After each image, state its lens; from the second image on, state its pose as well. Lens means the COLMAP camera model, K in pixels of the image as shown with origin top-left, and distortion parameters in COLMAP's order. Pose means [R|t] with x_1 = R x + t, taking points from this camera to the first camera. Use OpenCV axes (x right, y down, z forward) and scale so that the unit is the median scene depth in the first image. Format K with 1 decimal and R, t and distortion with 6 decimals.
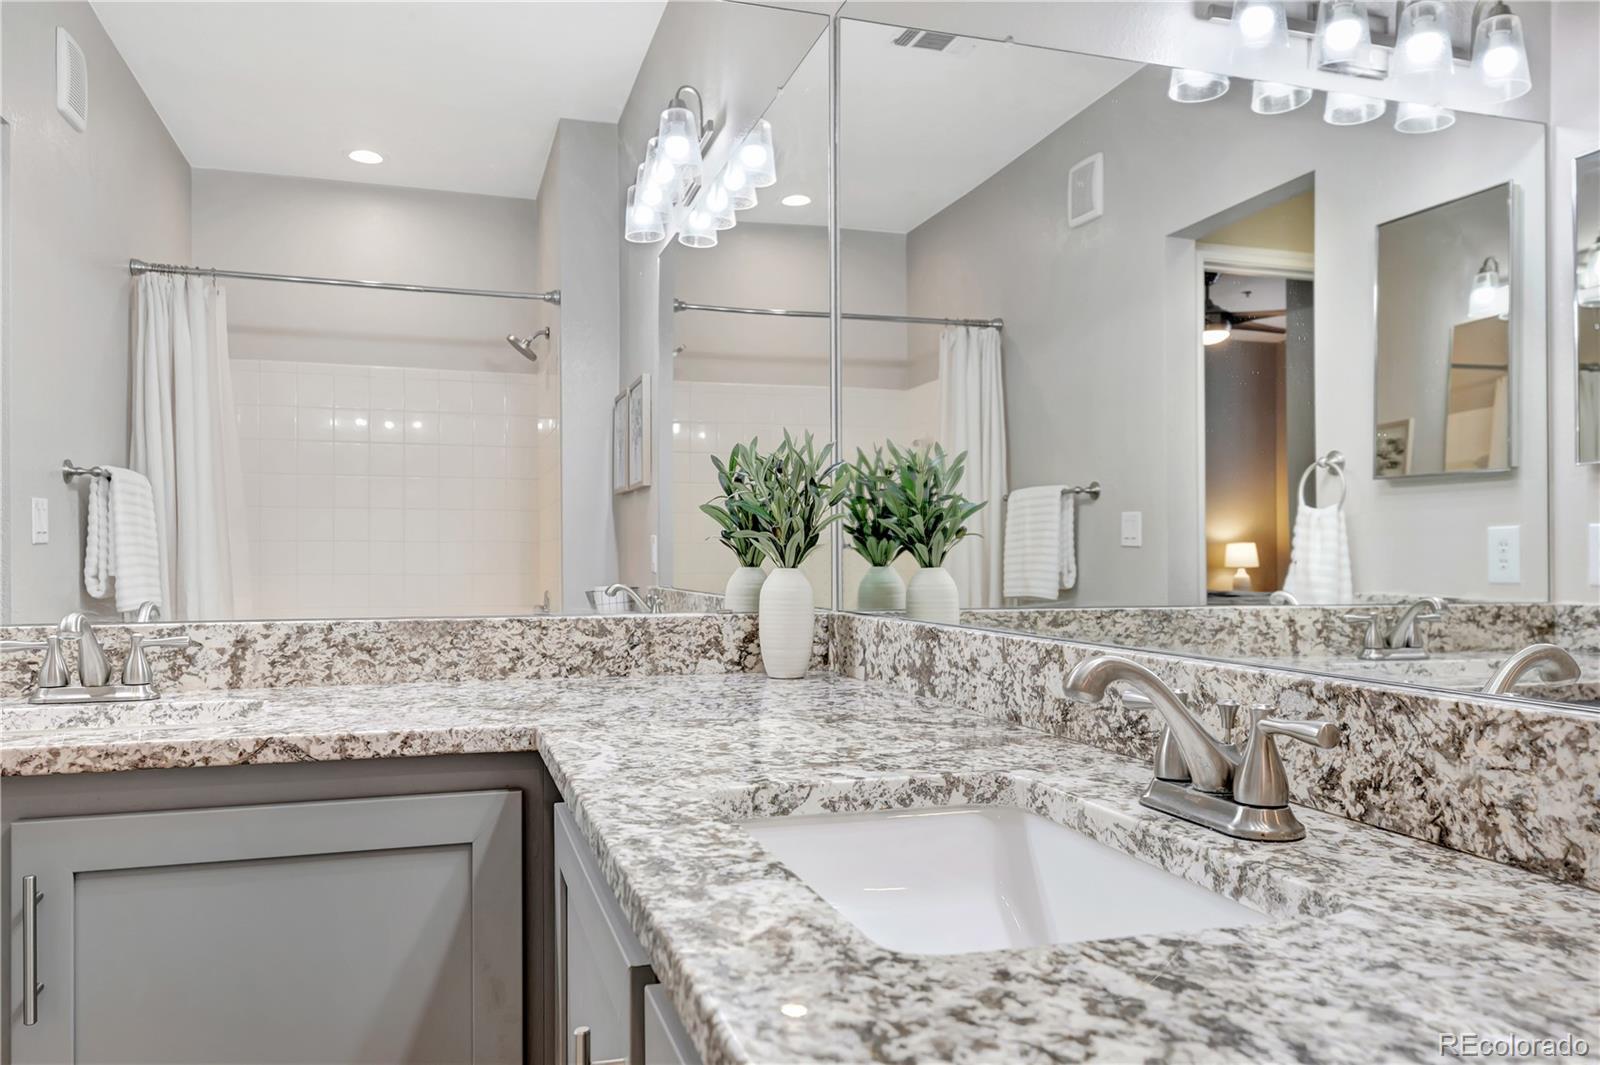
lens RADIAL K [[1186.7, 0, 800.0], [0, 1186.7, 532.5], [0, 0, 1]] dist [-0.001928, -0.001729]
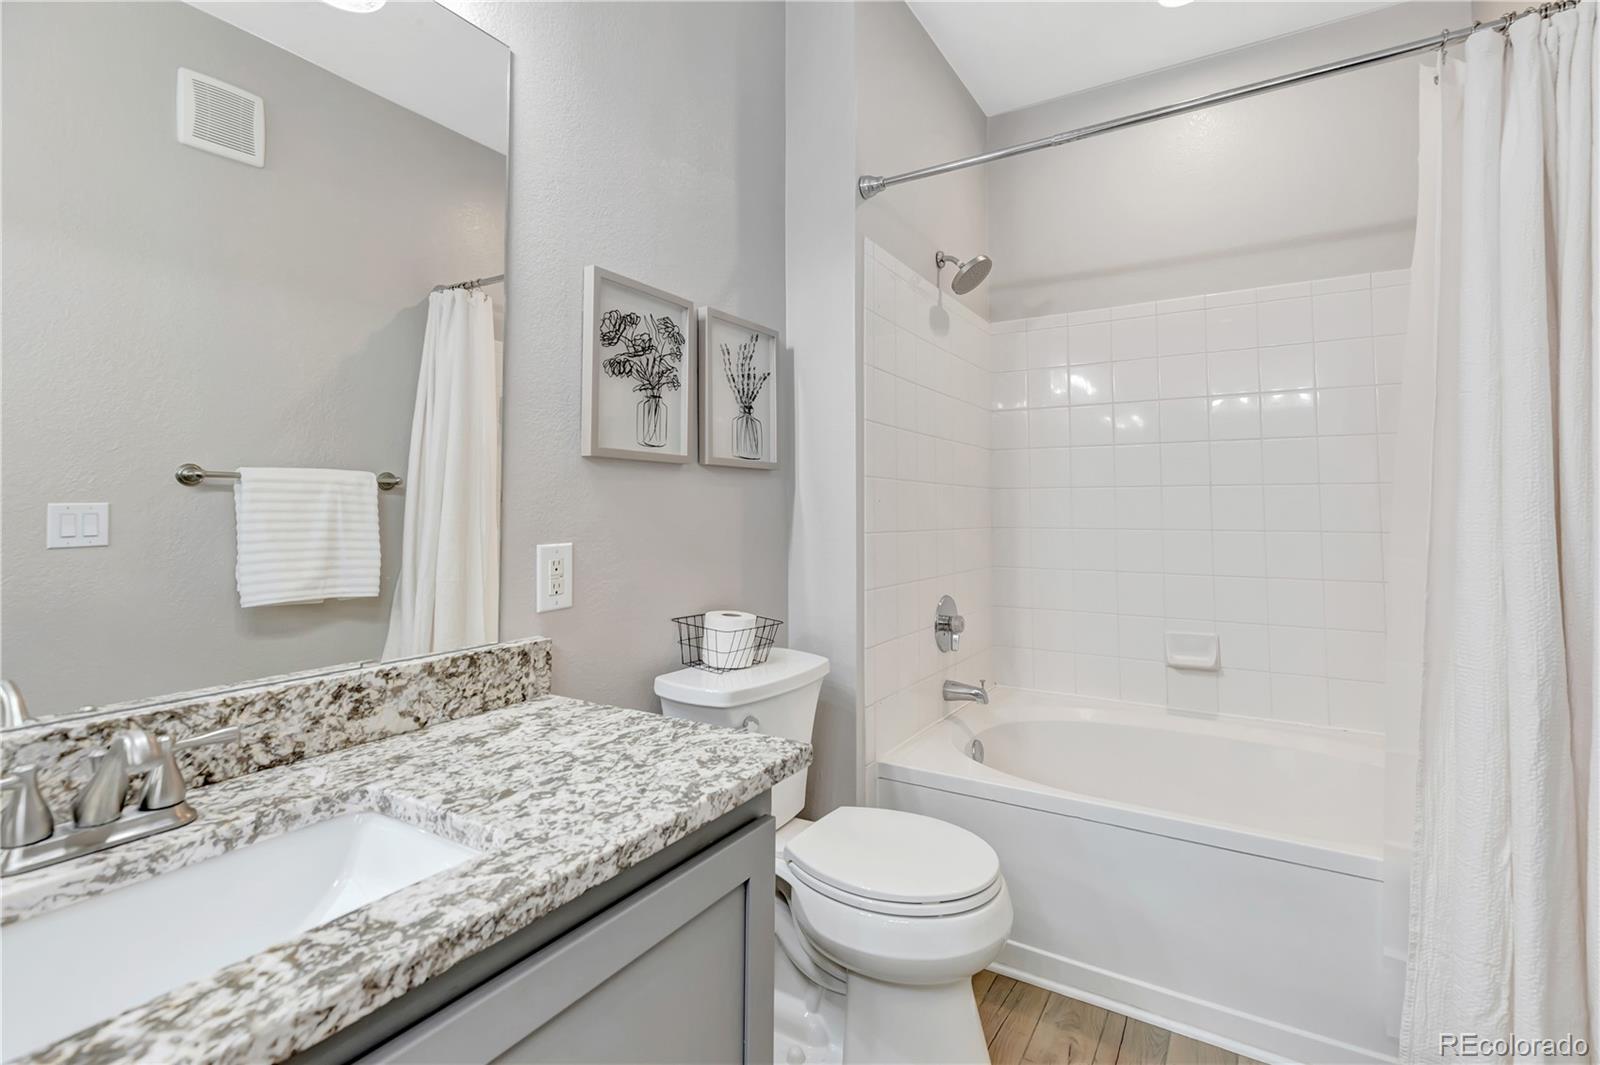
lens RADIAL K [[755.2, 0, 822.3], [0, 755.2, 502.8], [0, 0, 1]] dist [0.000801, 0.000232]
pose [[-0.663827, -0.000887, 0.747886, -0.675560], [-0.015064, 0.999812, -0.012185, -0.115412], [-0.747735, -0.019355, -0.663715, 0.799826]]
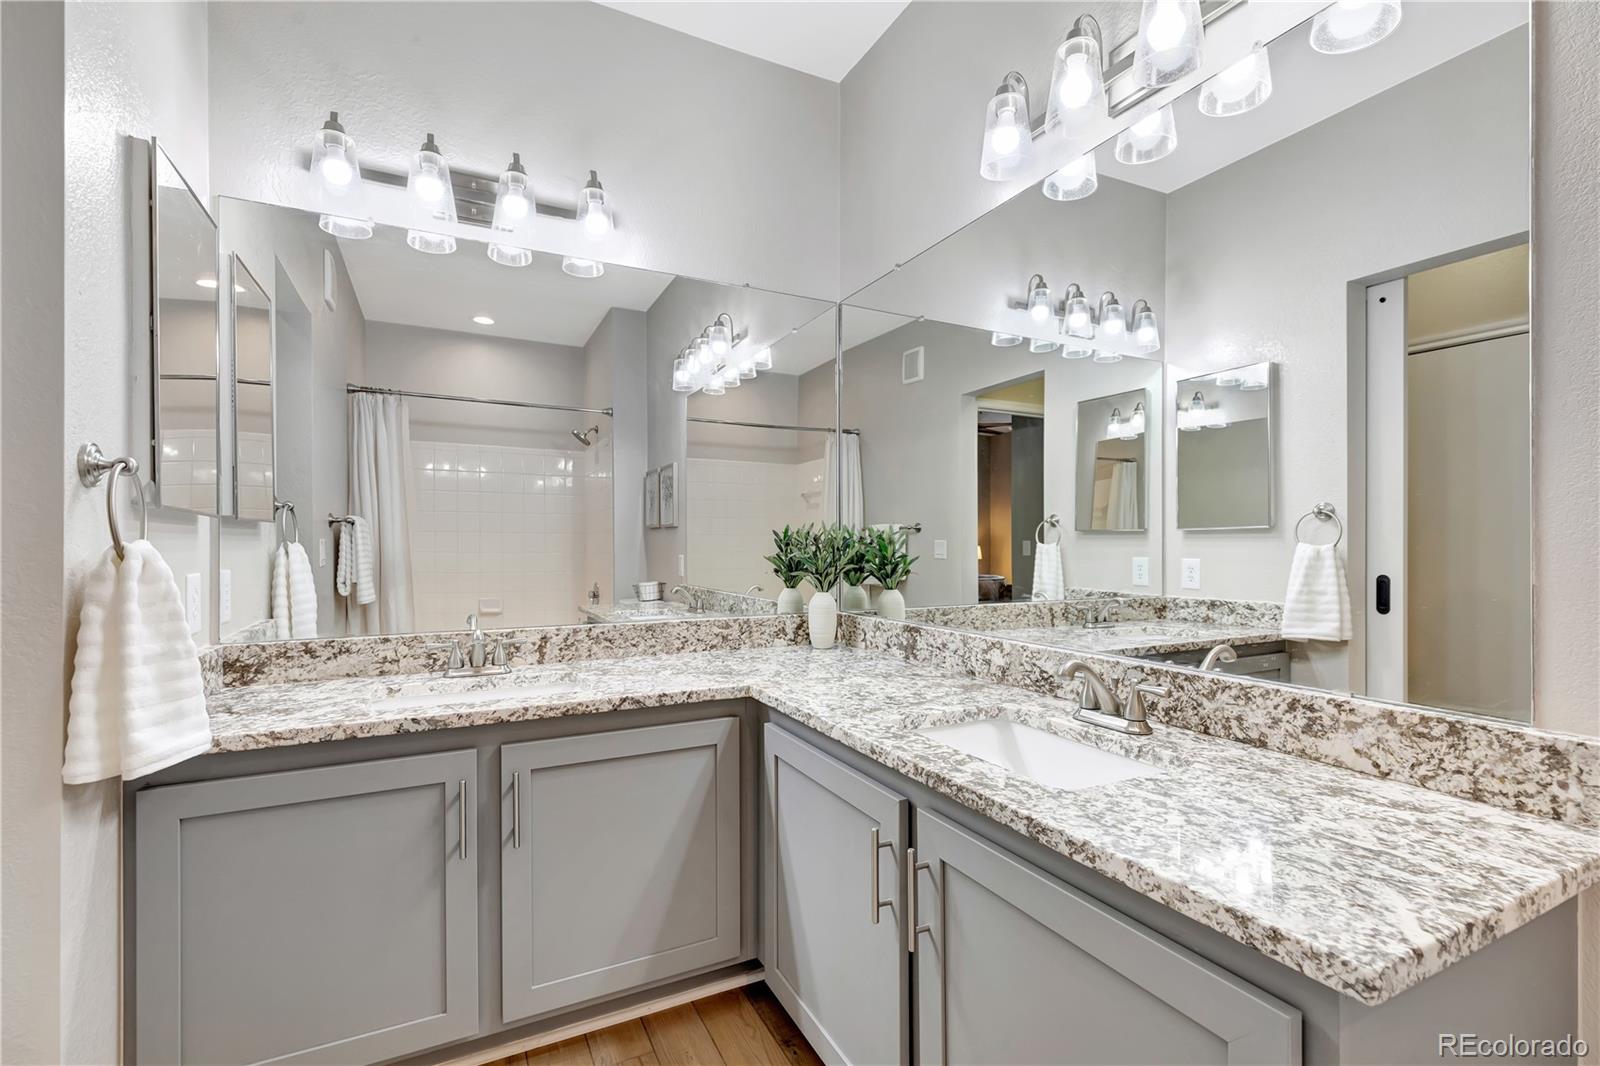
lens RADIAL K [[719.1, 0, 800.0], [0, 719.1, 533.0], [0, 0, 1]] dist [-0.015464, -0.000014]
pose [[0.987828, -0.000668, 0.155549, -0.417274], [-0.000145, 0.999986, 0.005217, -0.130783], [-0.155550, -0.005176, 0.987814, -0.283450]]
